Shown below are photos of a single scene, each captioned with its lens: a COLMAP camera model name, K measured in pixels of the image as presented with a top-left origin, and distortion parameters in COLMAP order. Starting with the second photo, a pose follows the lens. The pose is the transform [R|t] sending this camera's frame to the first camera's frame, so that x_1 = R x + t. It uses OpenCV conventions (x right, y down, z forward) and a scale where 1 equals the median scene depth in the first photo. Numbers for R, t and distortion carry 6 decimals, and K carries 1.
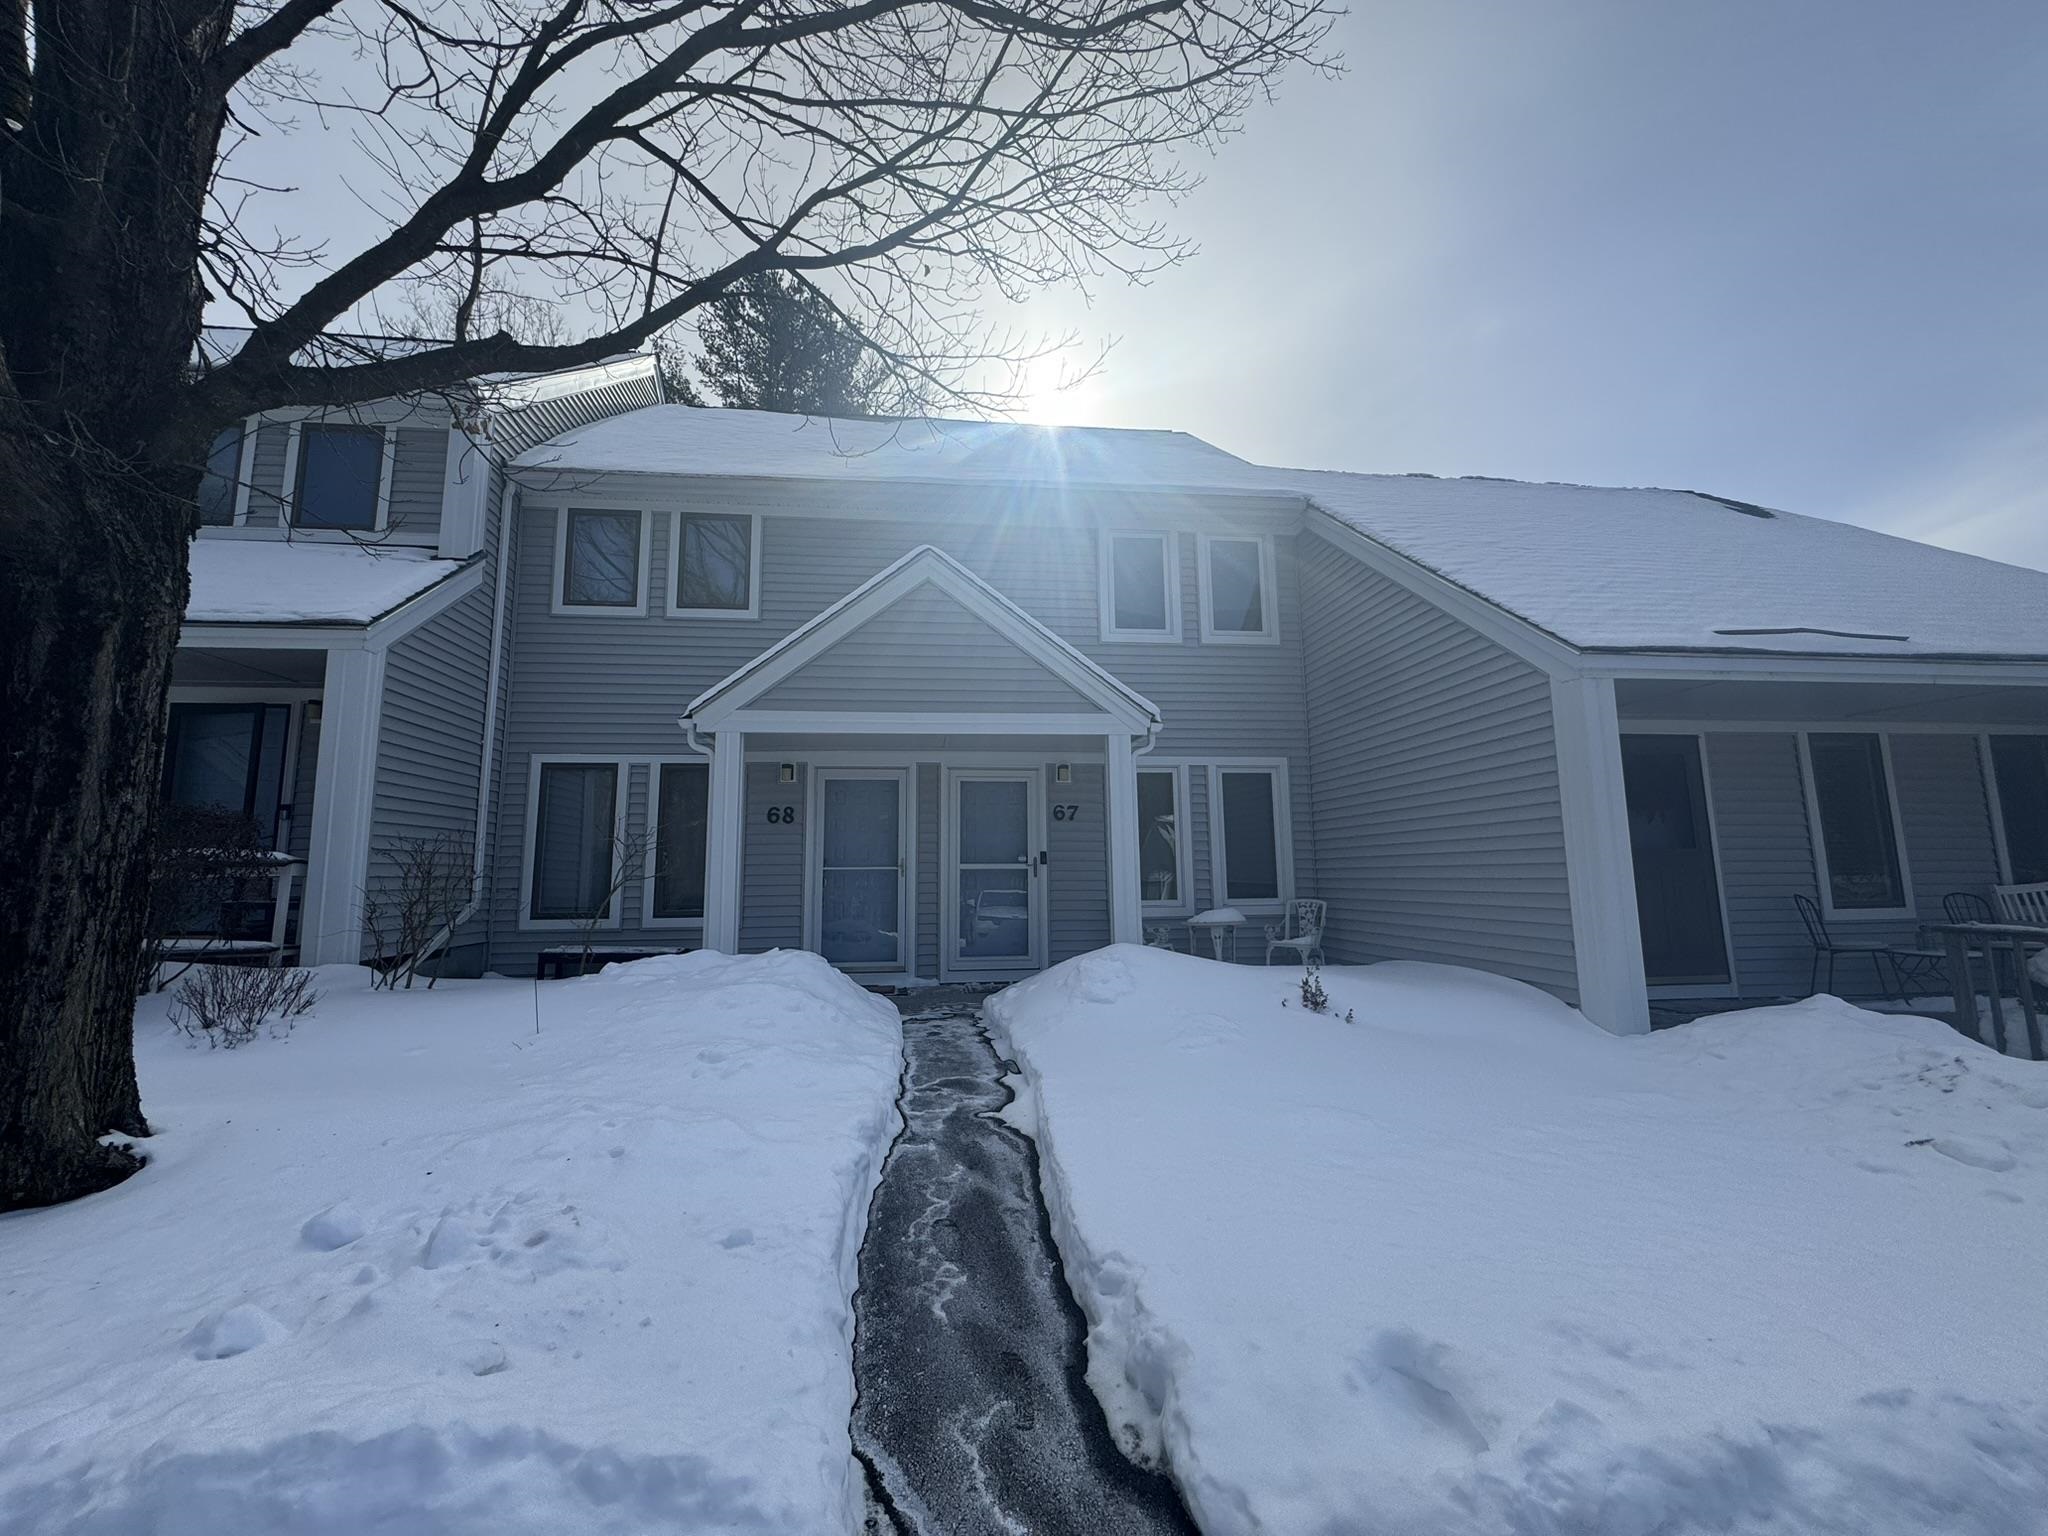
lens RADIAL K [[815.9, 0, 1022.0], [0, 815.9, 763.3], [0, 0, 1]] dist [-0.001780, -0.000218]
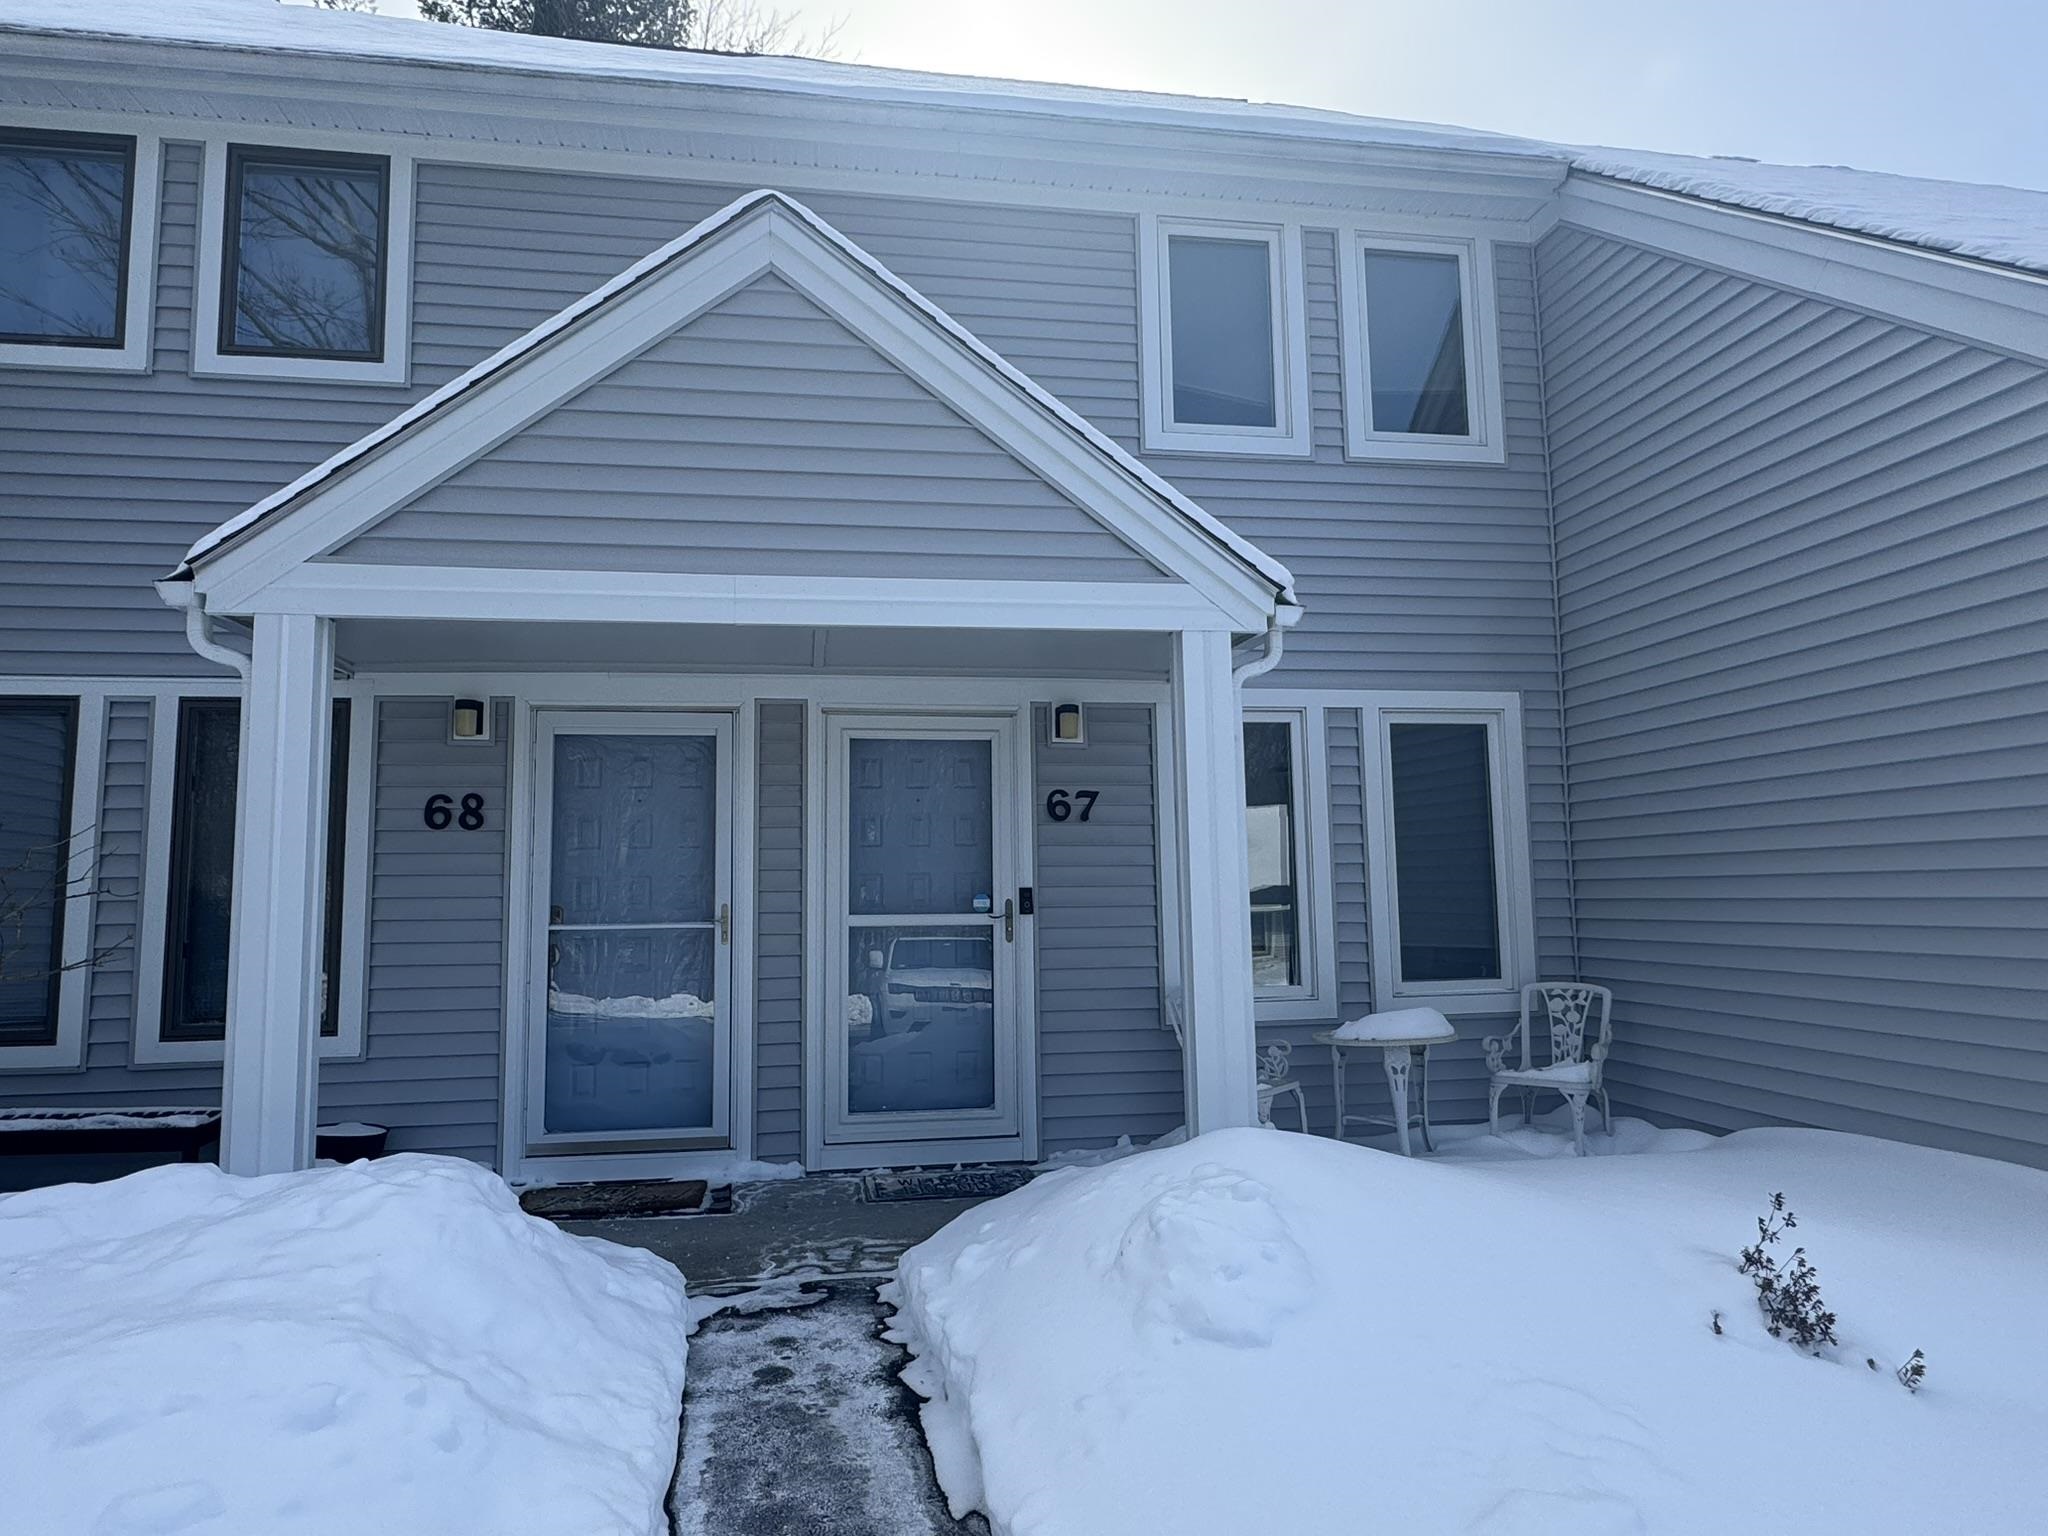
lens RADIAL K [[1240.5, 0, 1022.7], [0, 1240.5, 766.0], [0, 0, 1]] dist [-0.003375, -0.000335]
pose [[0.998628, 0.000531, 0.052360, -0.013889], [-0.002223, 0.999477, 0.032266, 0.014716], [-0.052315, -0.032338, 0.998107, 0.288155]]
